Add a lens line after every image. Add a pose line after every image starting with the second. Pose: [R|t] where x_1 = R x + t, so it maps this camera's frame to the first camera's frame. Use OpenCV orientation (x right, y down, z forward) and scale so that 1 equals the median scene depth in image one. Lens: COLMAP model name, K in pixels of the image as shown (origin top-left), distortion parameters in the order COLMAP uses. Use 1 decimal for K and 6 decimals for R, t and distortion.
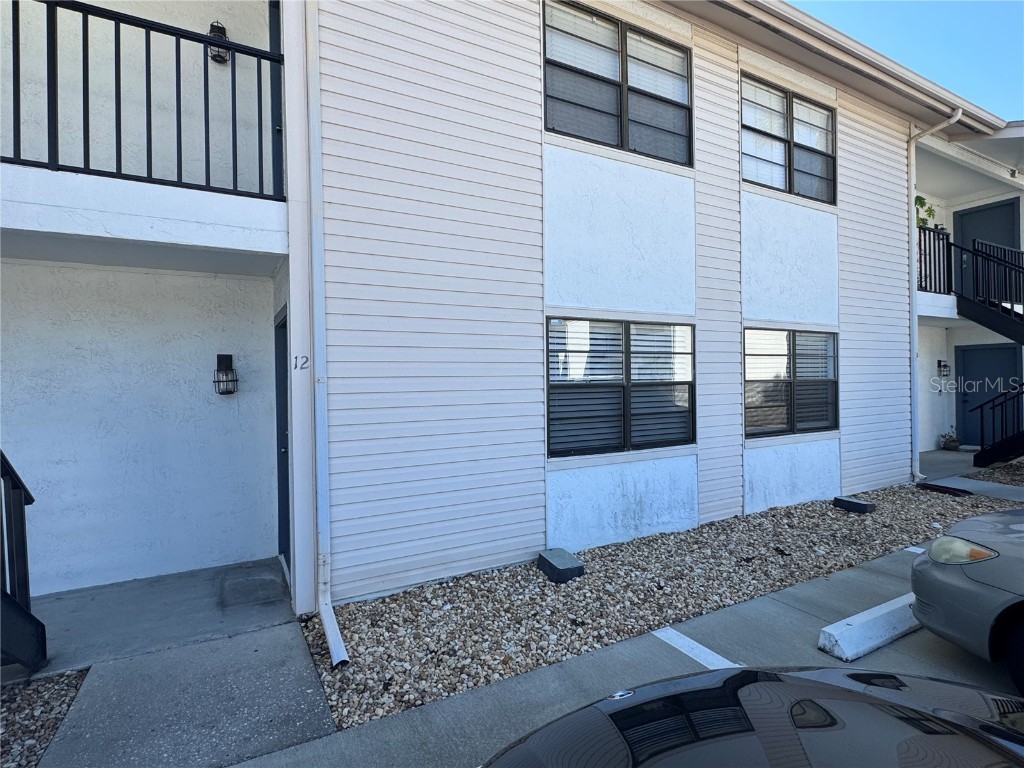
lens RADIAL K [[512.3, 0, 517.6], [0, 512.3, 382.4], [0, 0, 1]] dist [-0.000402, -0.000445]
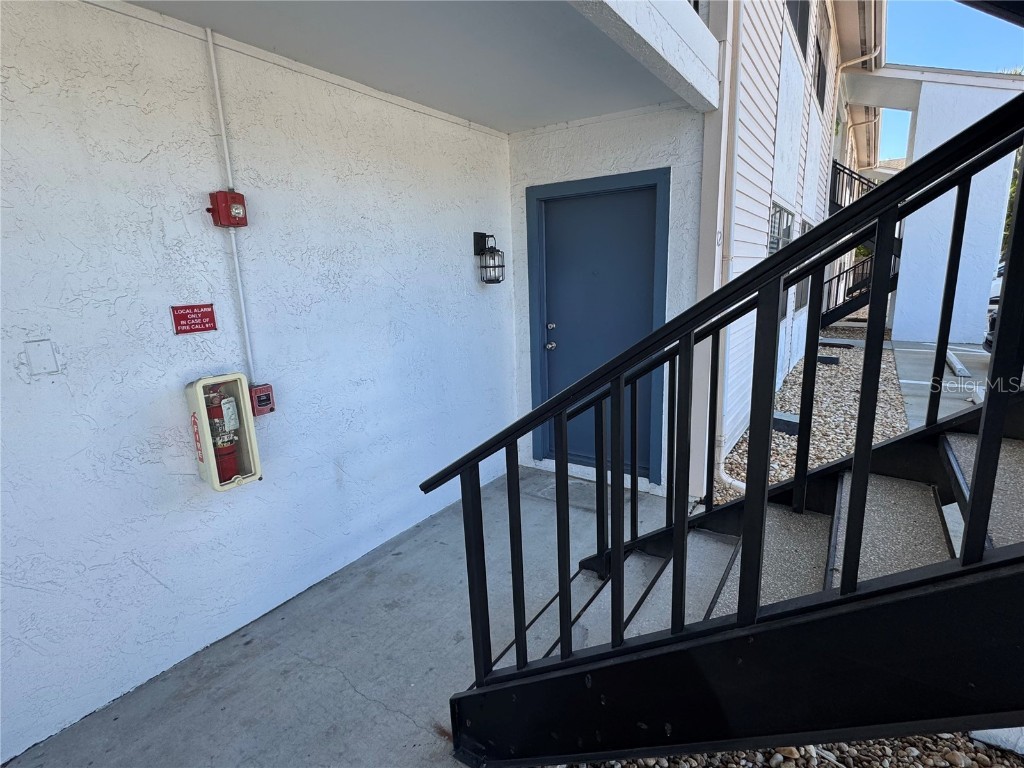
lens RADIAL K [[512.3, 0, 517.6], [0, 512.3, 382.4], [0, 0, 1]] dist [-0.000402, -0.000445]
pose [[0.885470, -0.116378, 0.449888, -0.973436], [0.030100, 0.980463, 0.194387, 0.022252], [-0.463721, -0.158582, 0.871673, 0.261719]]
